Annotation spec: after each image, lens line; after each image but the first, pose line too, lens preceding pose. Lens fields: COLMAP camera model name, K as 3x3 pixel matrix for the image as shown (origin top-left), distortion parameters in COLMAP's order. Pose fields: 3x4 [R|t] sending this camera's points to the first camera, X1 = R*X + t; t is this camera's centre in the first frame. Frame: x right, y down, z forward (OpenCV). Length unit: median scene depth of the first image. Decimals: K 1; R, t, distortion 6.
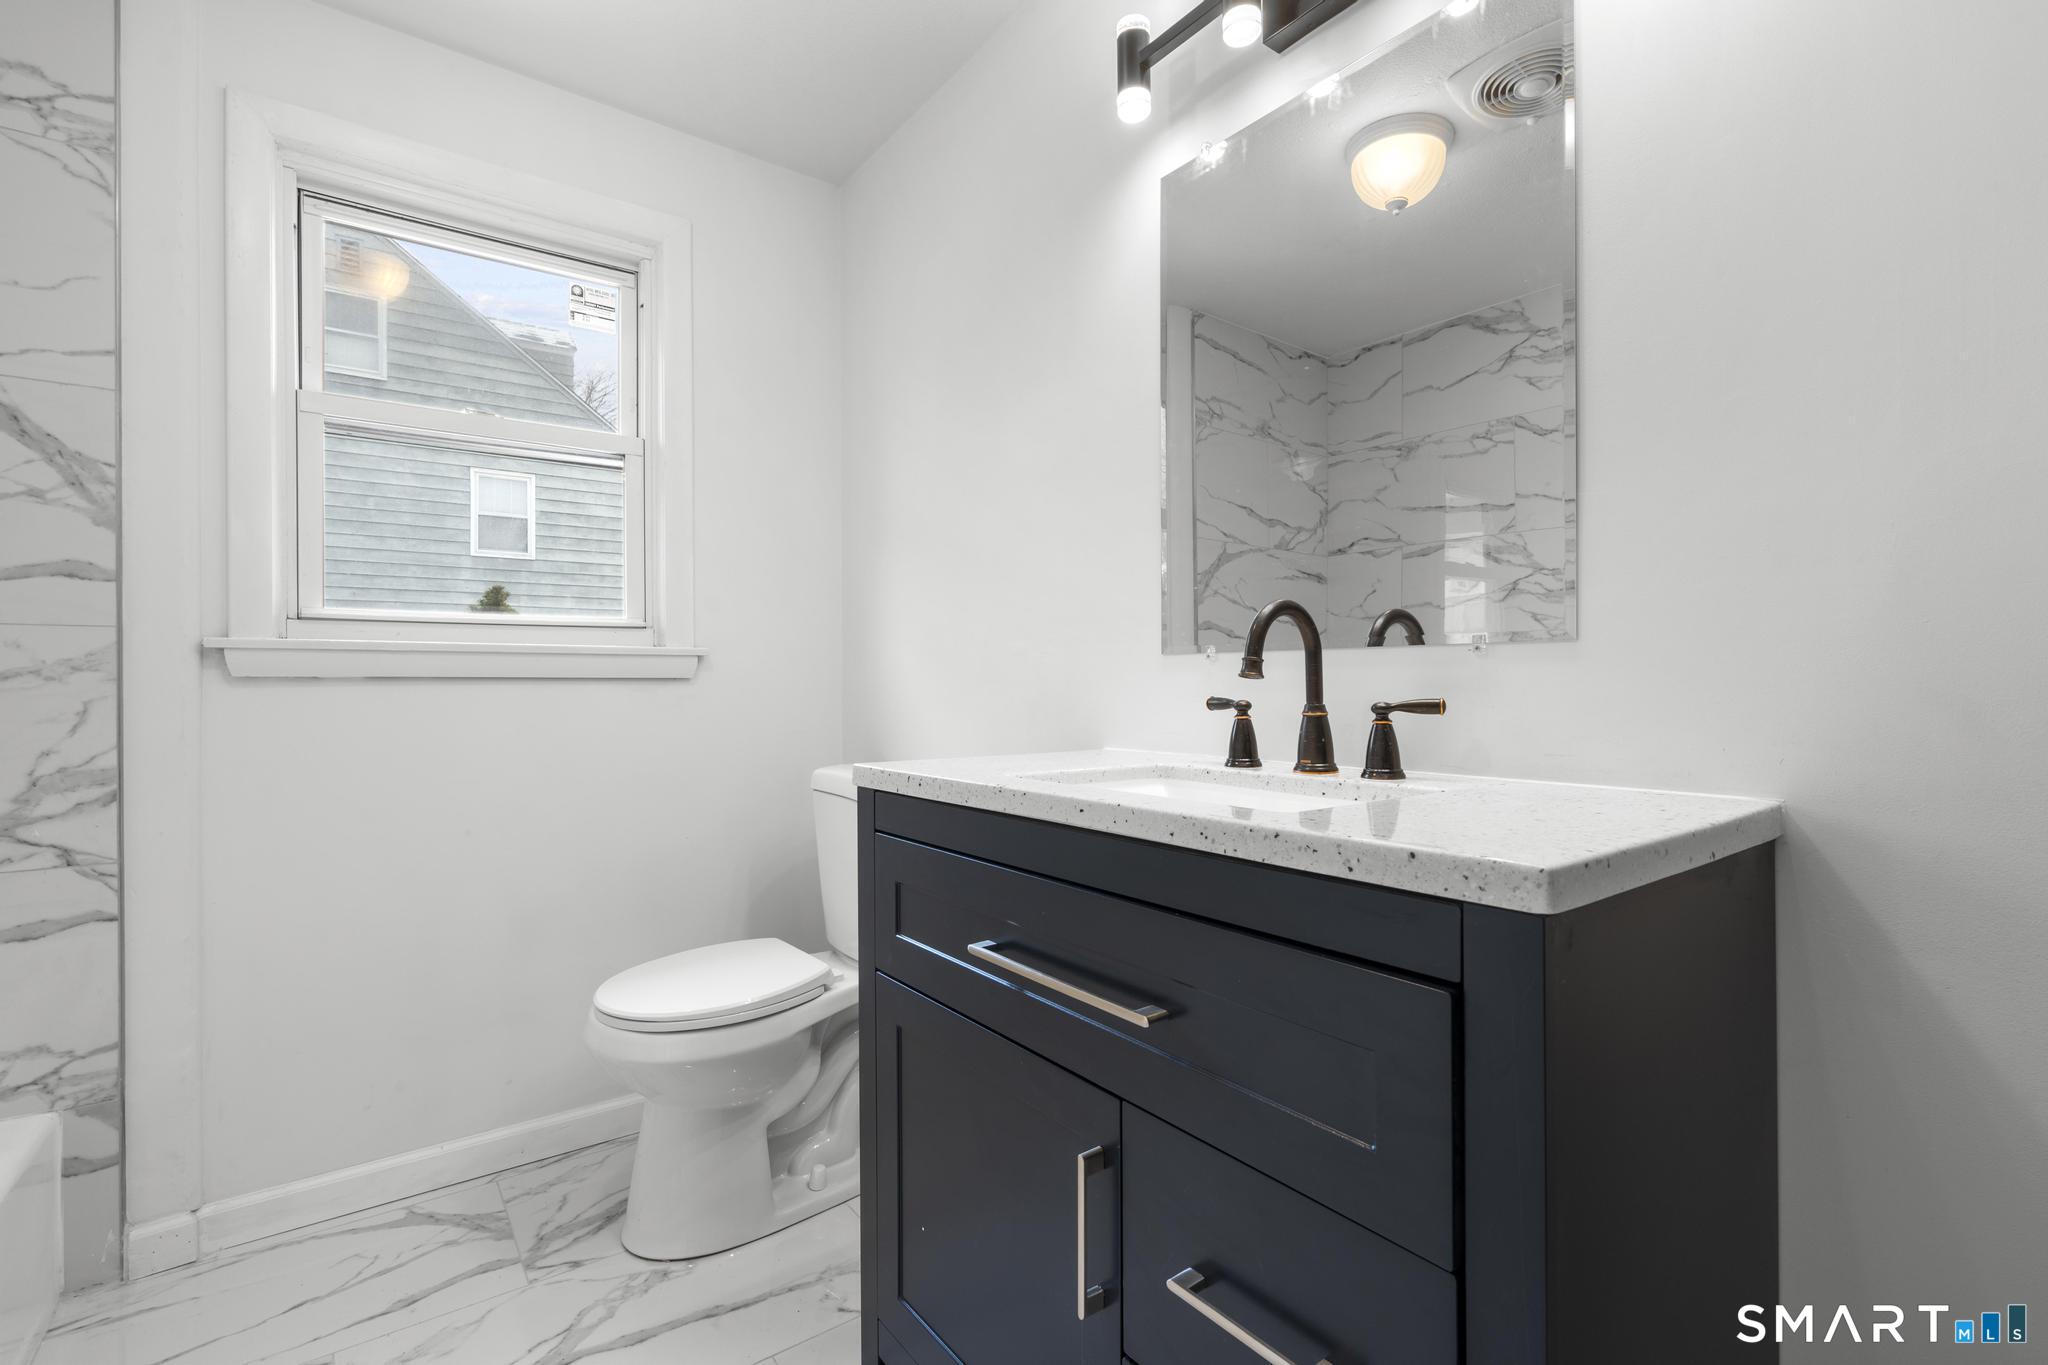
lens RADIAL K [[916.7, 0, 1018.4], [0, 916.7, 682.2], [0, 0, 1]] dist [-0.010160, 0.004706]
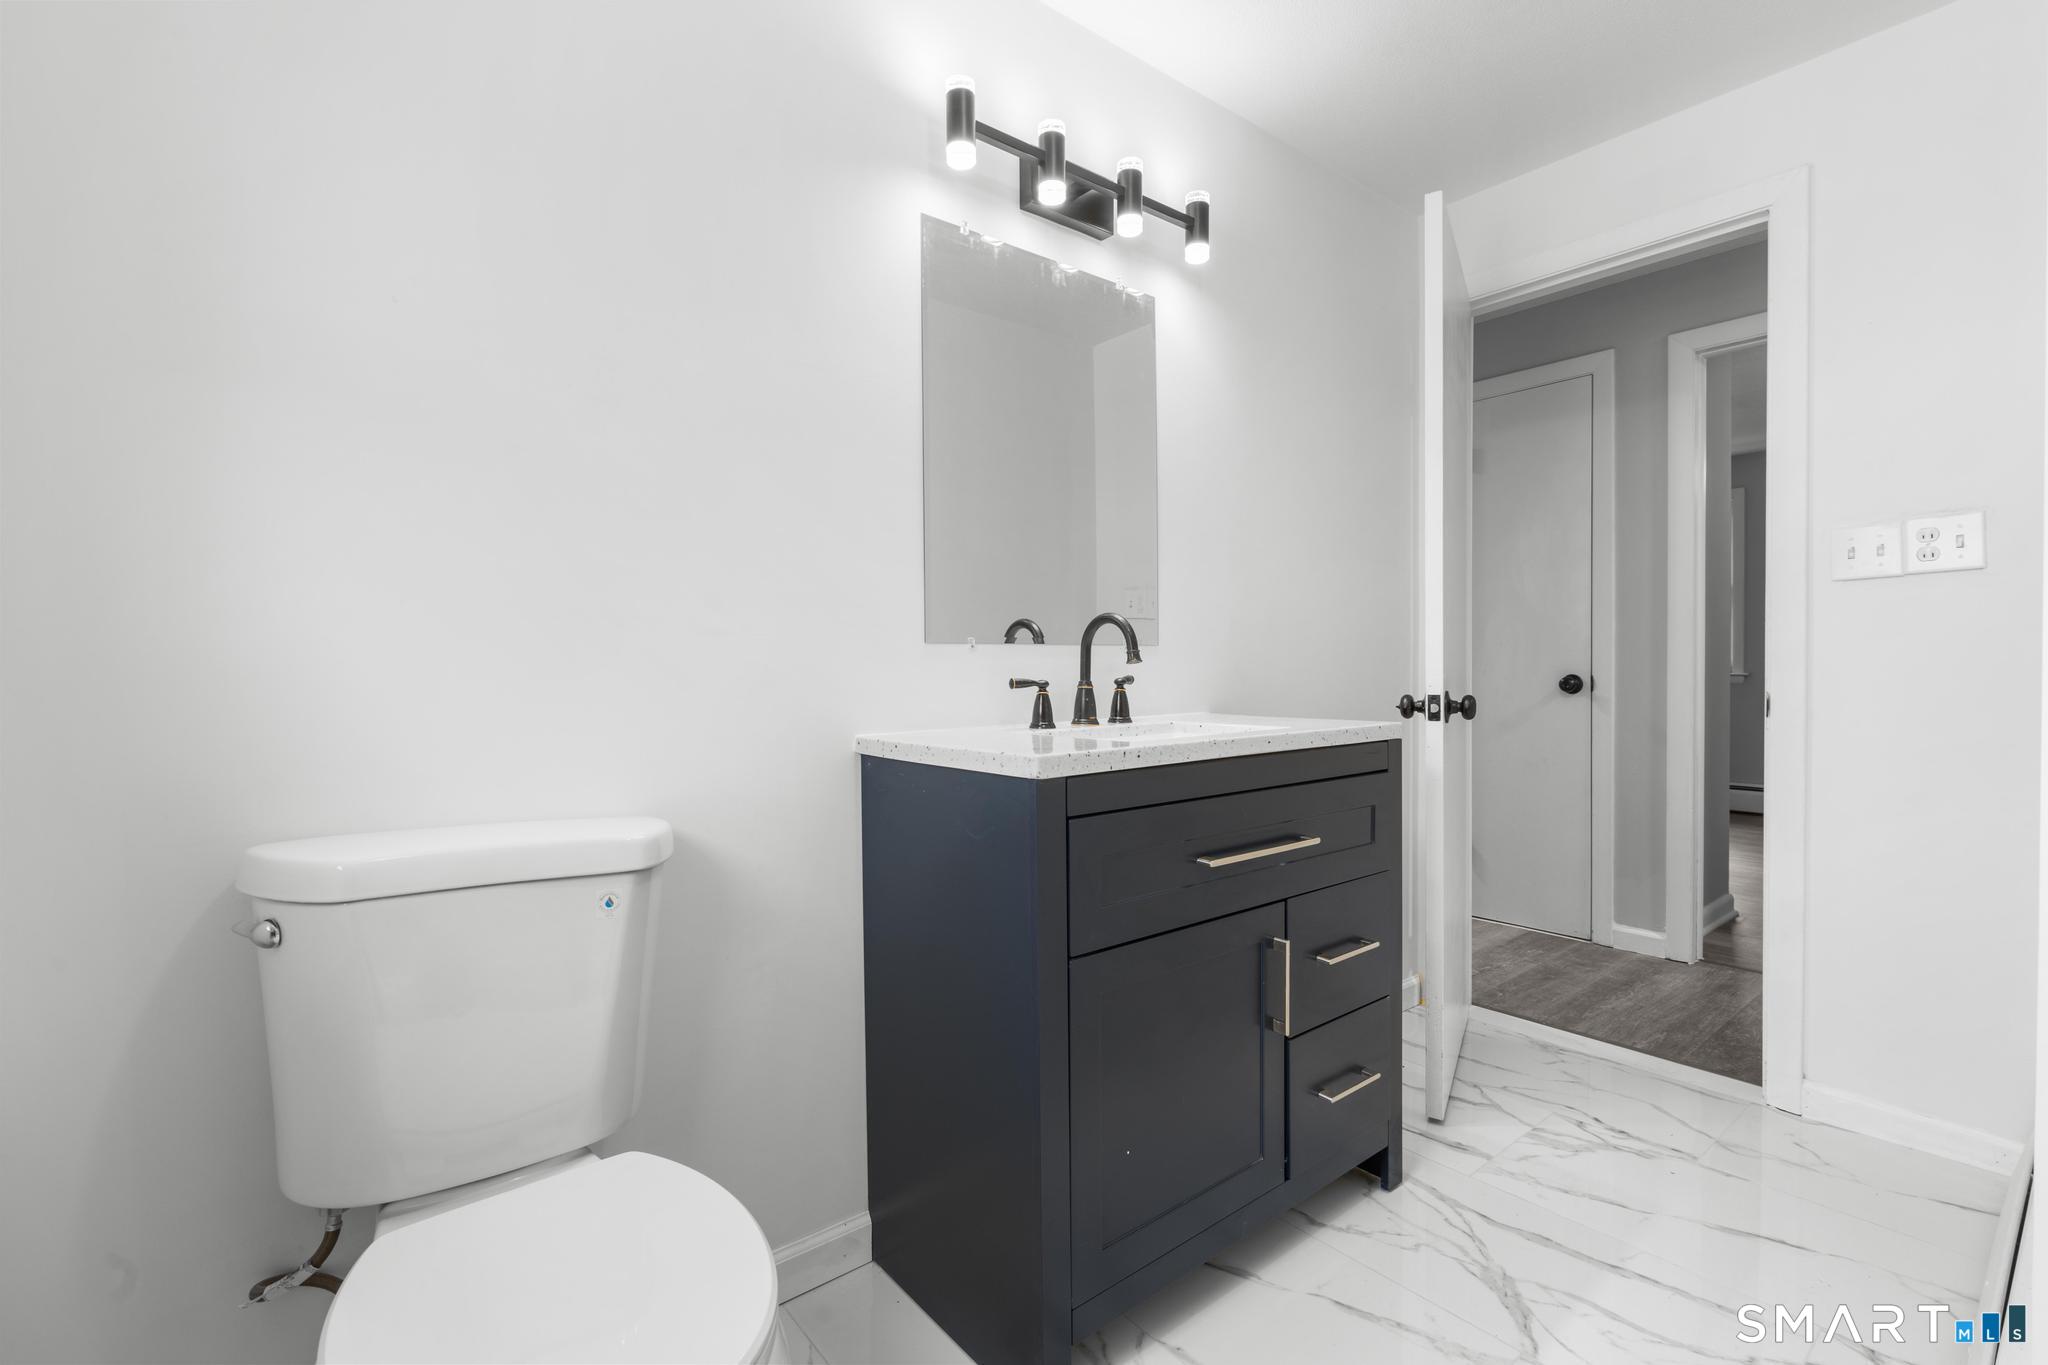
lens RADIAL K [[916.7, 0, 1018.4], [0, 916.7, 682.2], [0, 0, 1]] dist [-0.010160, 0.004706]
pose [[-0.038280, -0.014442, 0.999163, -1.127108], [0.009962, 0.999840, 0.014834, 0.002117], [-0.999217, 0.010521, -0.038130, 1.089684]]
